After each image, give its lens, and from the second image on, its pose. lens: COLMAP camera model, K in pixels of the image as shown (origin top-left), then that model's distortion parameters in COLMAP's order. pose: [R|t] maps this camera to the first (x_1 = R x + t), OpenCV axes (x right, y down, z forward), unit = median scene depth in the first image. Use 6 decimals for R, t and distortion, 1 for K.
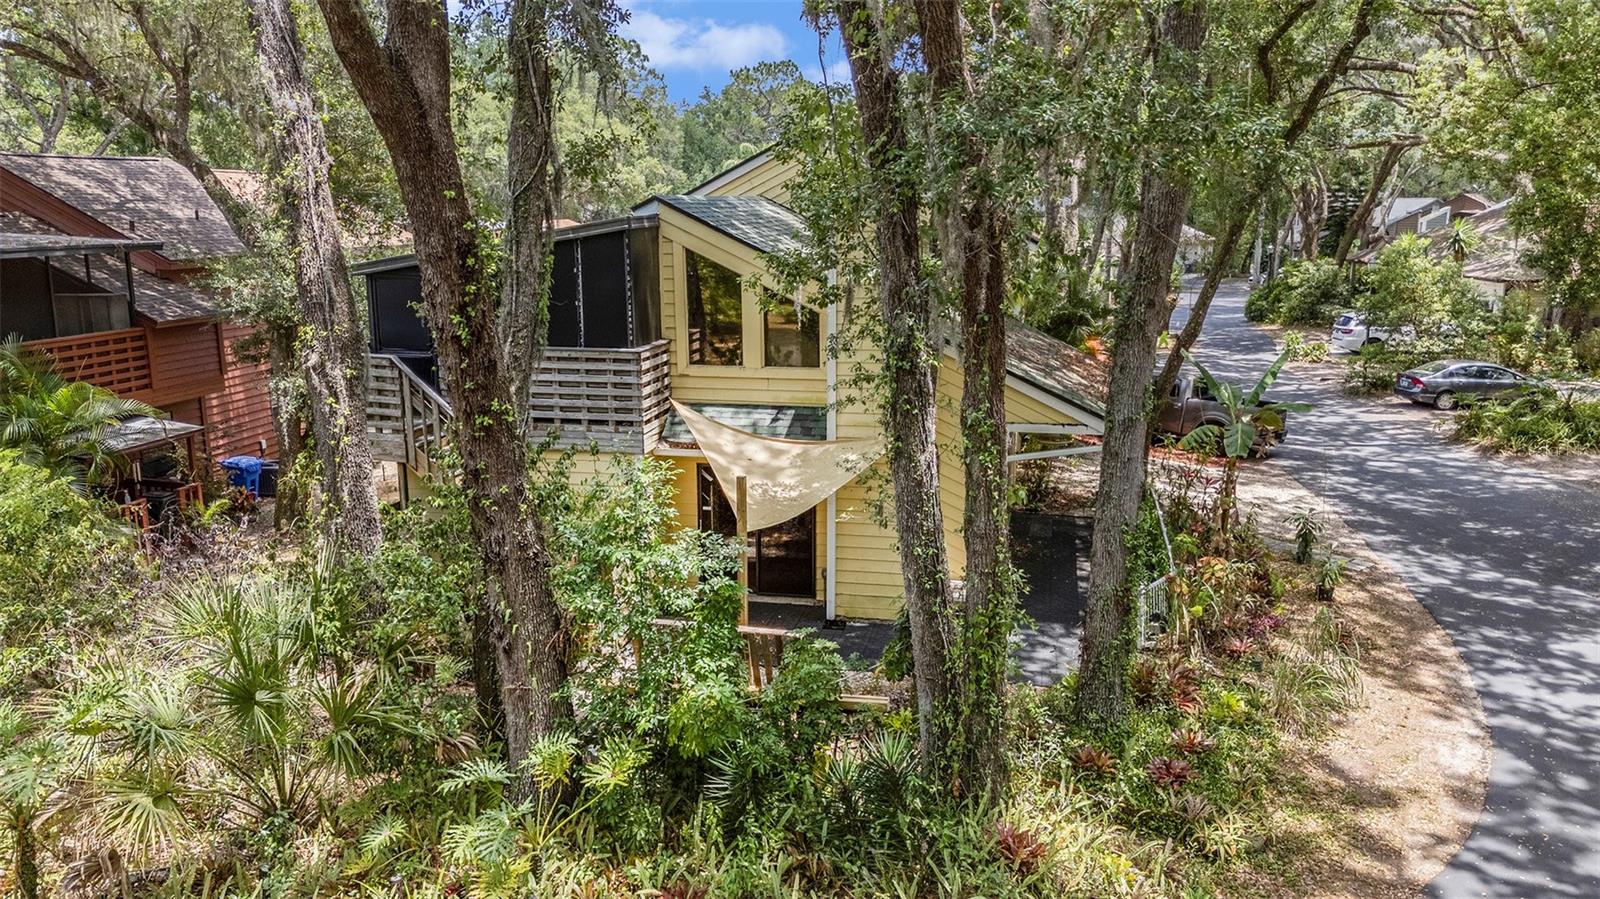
lens RADIAL K [[1213.8, 0, 805.1], [0, 1213.8, 452.9], [0, 0, 1]] dist [0.046228, -0.033079]
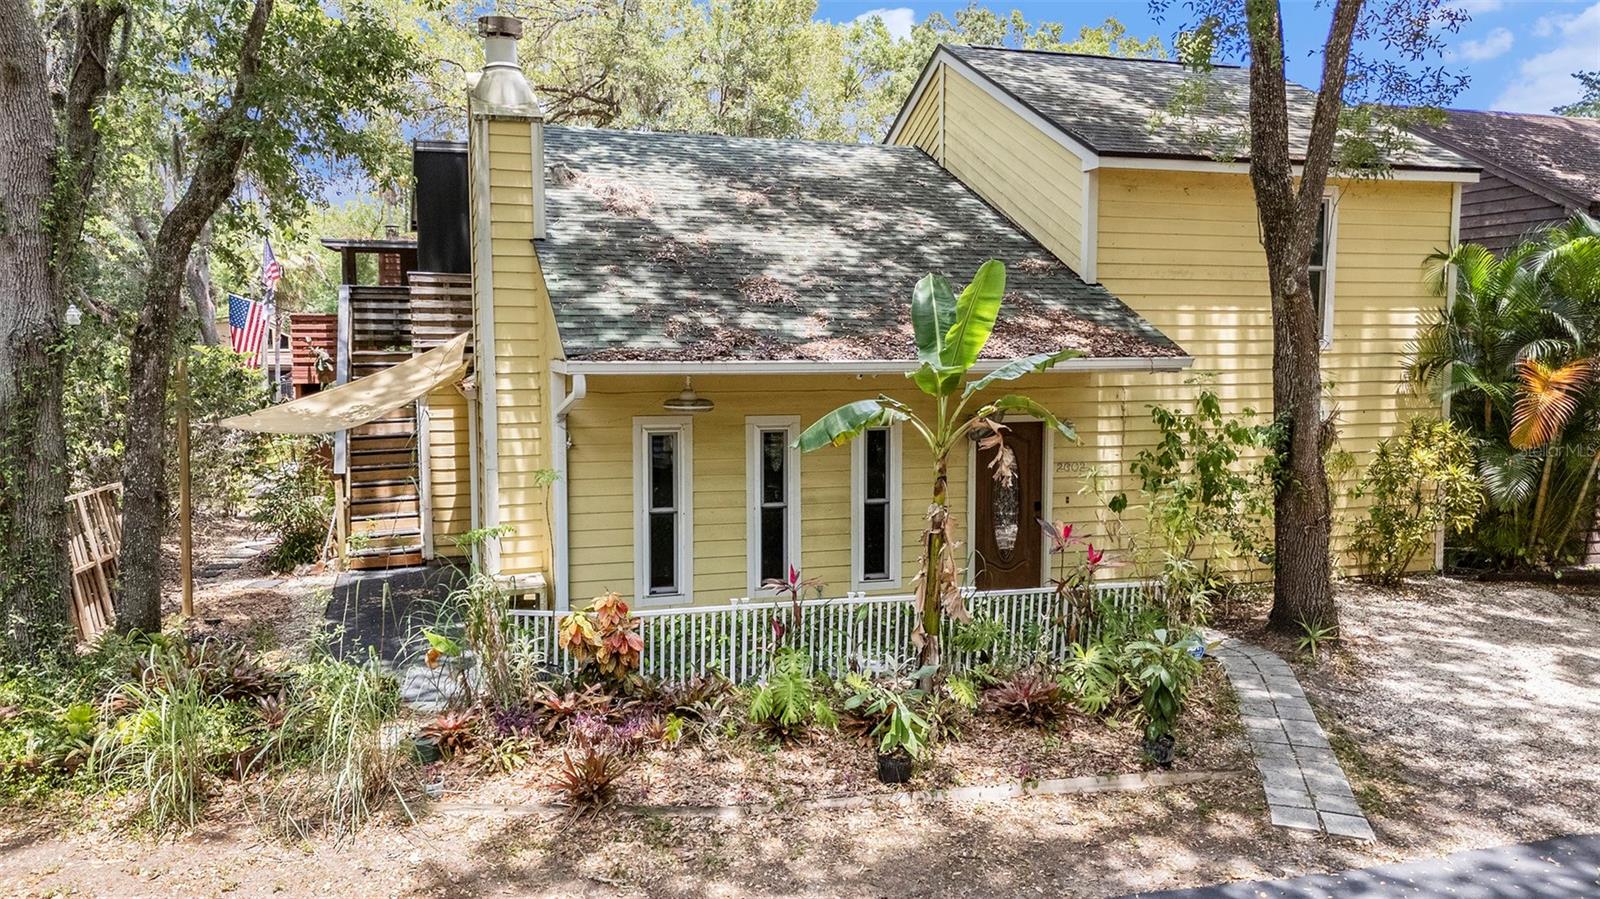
lens RADIAL K [[1213.8, 0, 794.5], [0, 1213.8, 442.9], [0, 0, 1]] dist [0.046228, -0.033079]
pose [[0.489752, 0.075663, -0.868572, 0.834563], [-0.182492, 0.983056, -0.017264, 0.010037], [0.852549, 0.166962, 0.495262, 0.755999]]
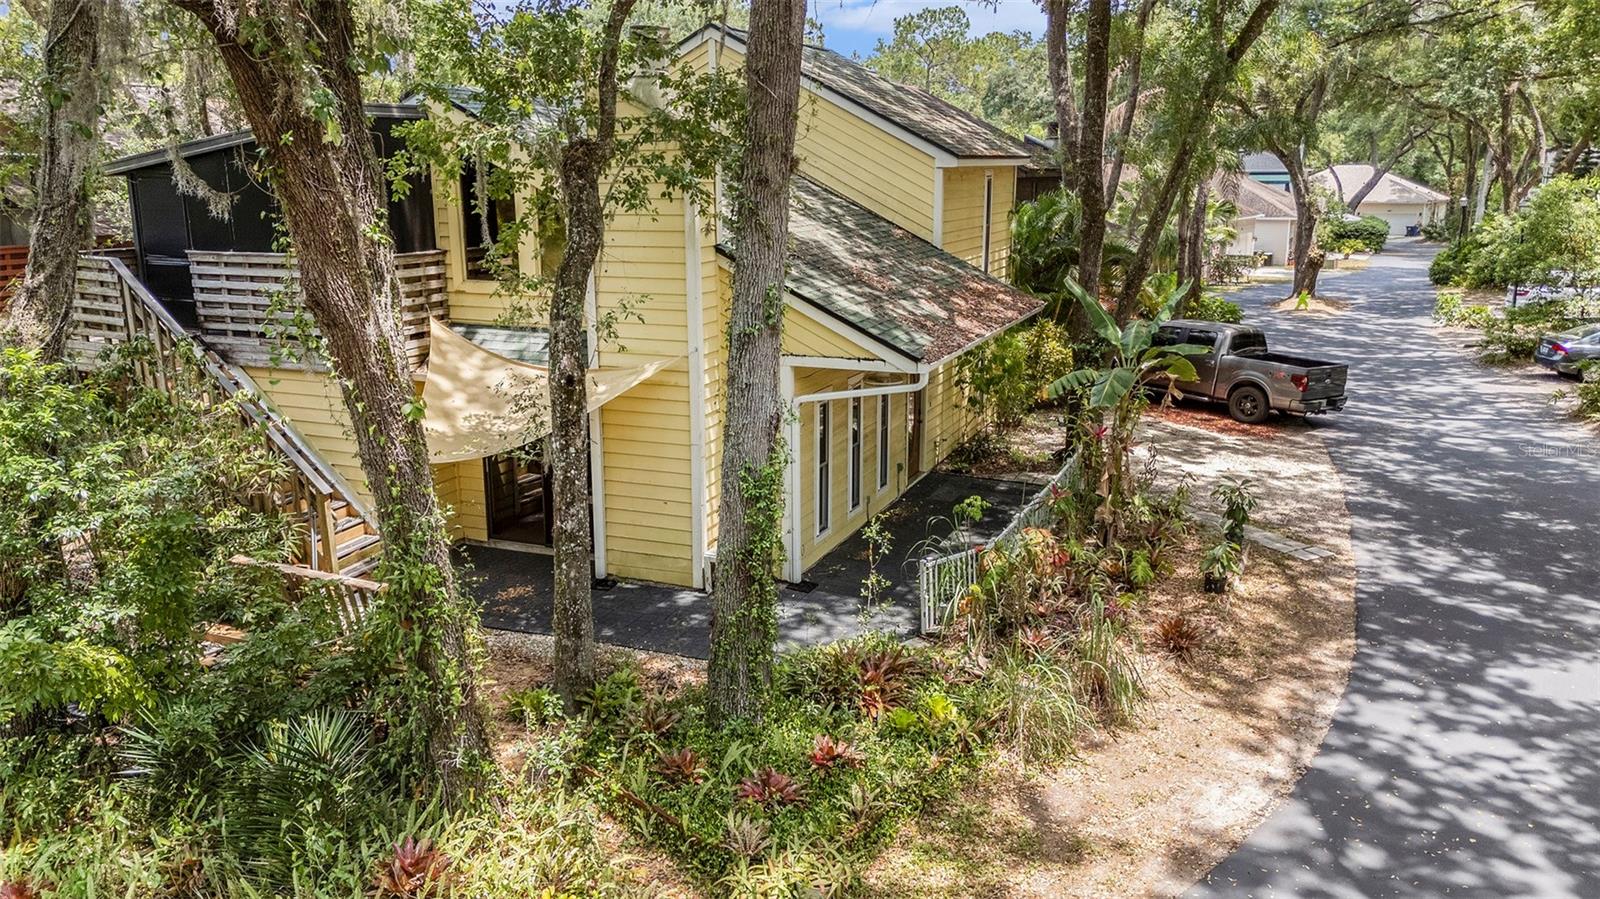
lens RADIAL K [[1213.8, 0, 804.6], [0, 1213.8, 451.7], [0, 0, 1]] dist [0.046228, -0.033079]
pose [[0.982172, 0.043188, -0.182955, 0.318580], [-0.038604, 0.998847, 0.028543, 0.017091], [0.183976, -0.020971, 0.982707, 0.177822]]
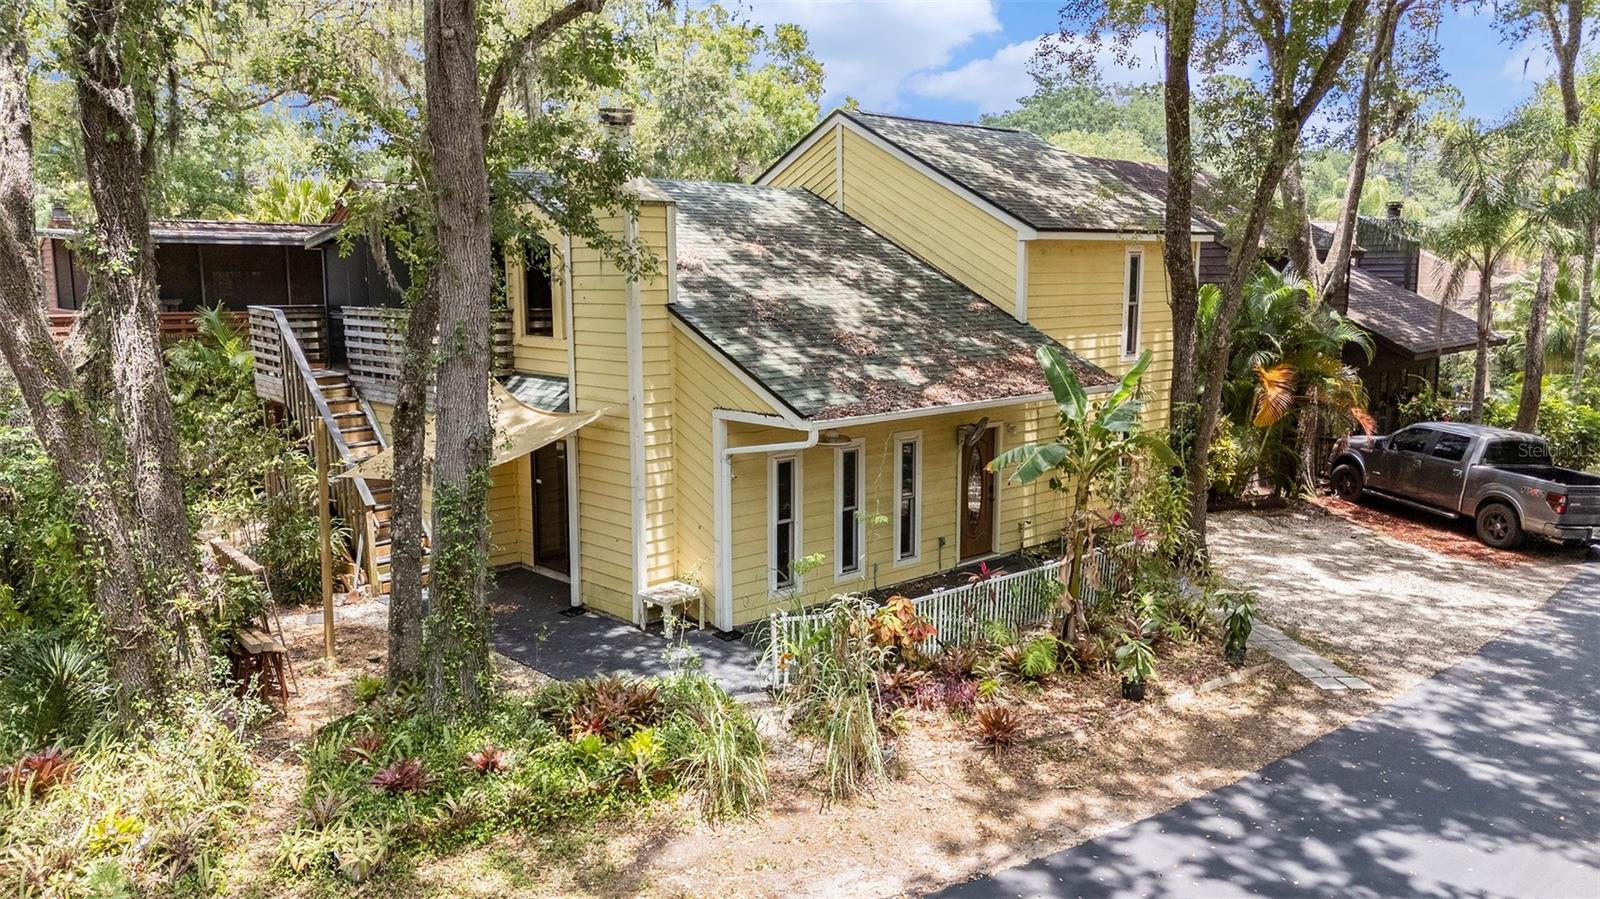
lens RADIAL K [[1213.8, 0, 802.5], [0, 1213.8, 445.3], [0, 0, 1]] dist [0.046228, -0.033079]
pose [[0.817247, 0.085320, -0.569937, 0.691325], [-0.119751, 0.992534, -0.023131, 0.014168], [0.563709, 0.087155, 0.821362, 0.313612]]
